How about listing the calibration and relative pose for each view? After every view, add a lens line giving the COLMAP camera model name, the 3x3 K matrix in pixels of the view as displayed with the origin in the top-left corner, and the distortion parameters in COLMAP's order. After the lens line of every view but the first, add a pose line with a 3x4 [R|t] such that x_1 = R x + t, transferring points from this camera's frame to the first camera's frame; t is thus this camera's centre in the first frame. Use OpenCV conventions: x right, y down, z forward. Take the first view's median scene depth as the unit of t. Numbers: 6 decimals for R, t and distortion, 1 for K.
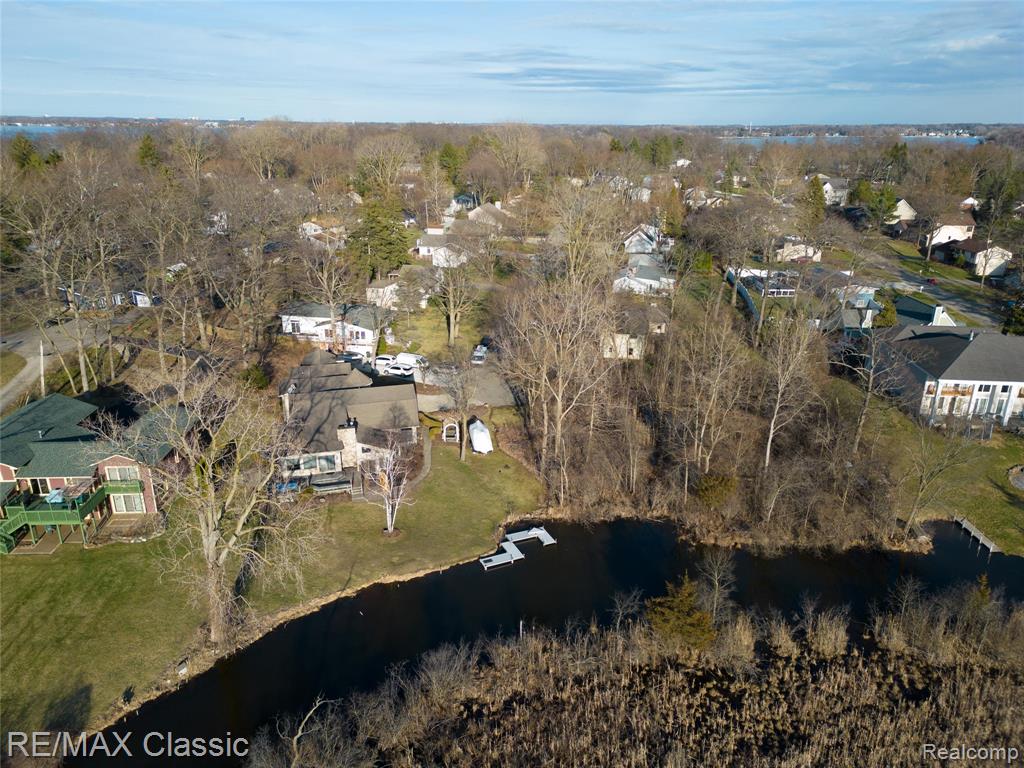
lens RADIAL K [[720.3, 0, 509.6], [0, 720.3, 378.3], [0, 0, 1]] dist [0.088197, -0.082042]
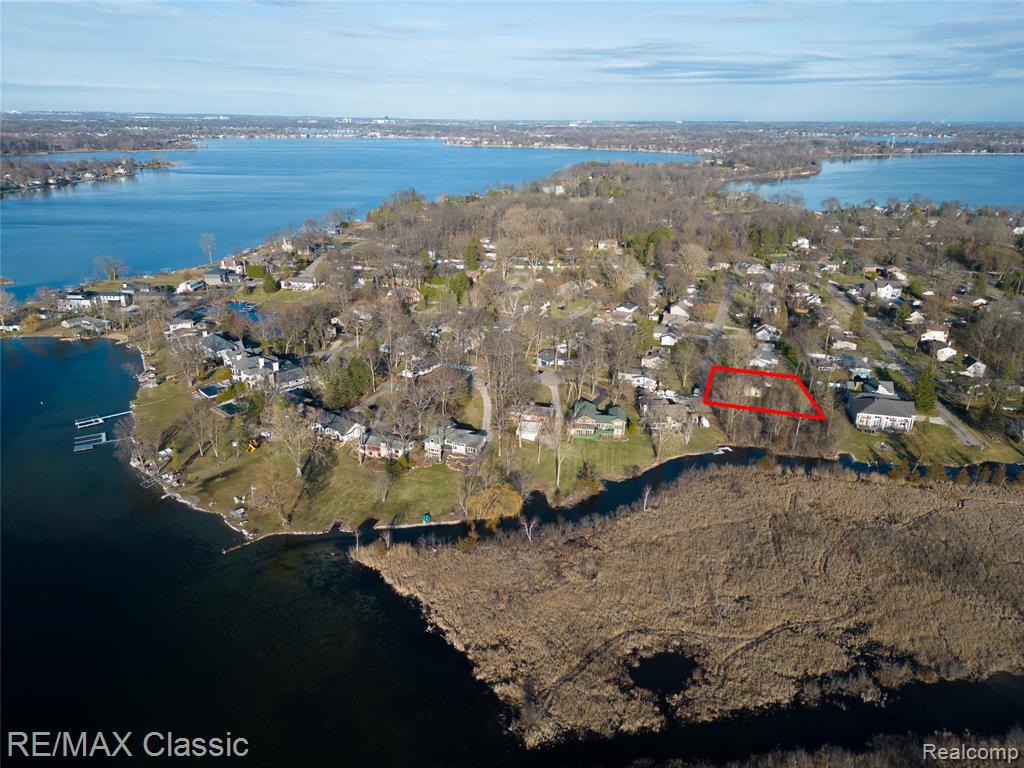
lens RADIAL K [[736.9, 0, 514.9], [0, 736.9, 356.2], [0, 0, 1]] dist [0.046777, -0.051716]
pose [[0.987446, 0.051588, -0.149294, -0.429342], [-0.055428, 0.998227, -0.021672, -0.098748], [0.147912, 0.029675, 0.988555, -2.534901]]
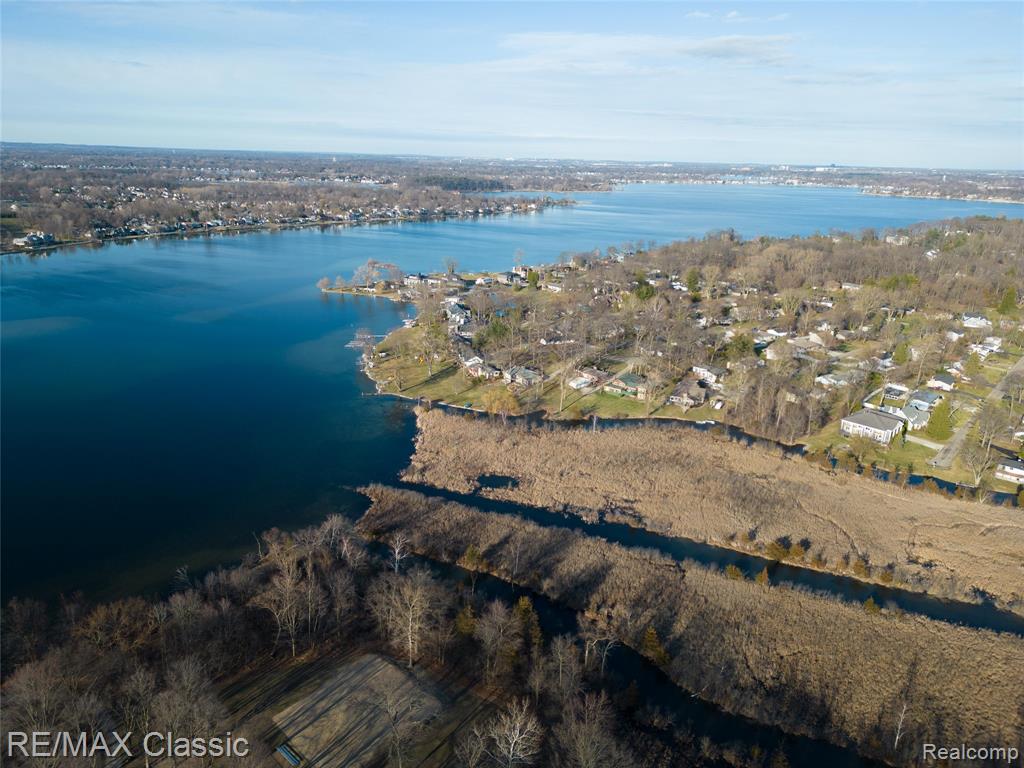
lens RADIAL K [[720.3, 0, 509.6], [0, 720.3, 378.3], [0, 0, 1]] dist [0.088197, -0.082042]
pose [[0.740339, 0.206831, -0.639624, 1.788838], [-0.240557, 0.969996, 0.035225, 0.078590], [0.627718, 0.127788, 0.767880, -3.091236]]
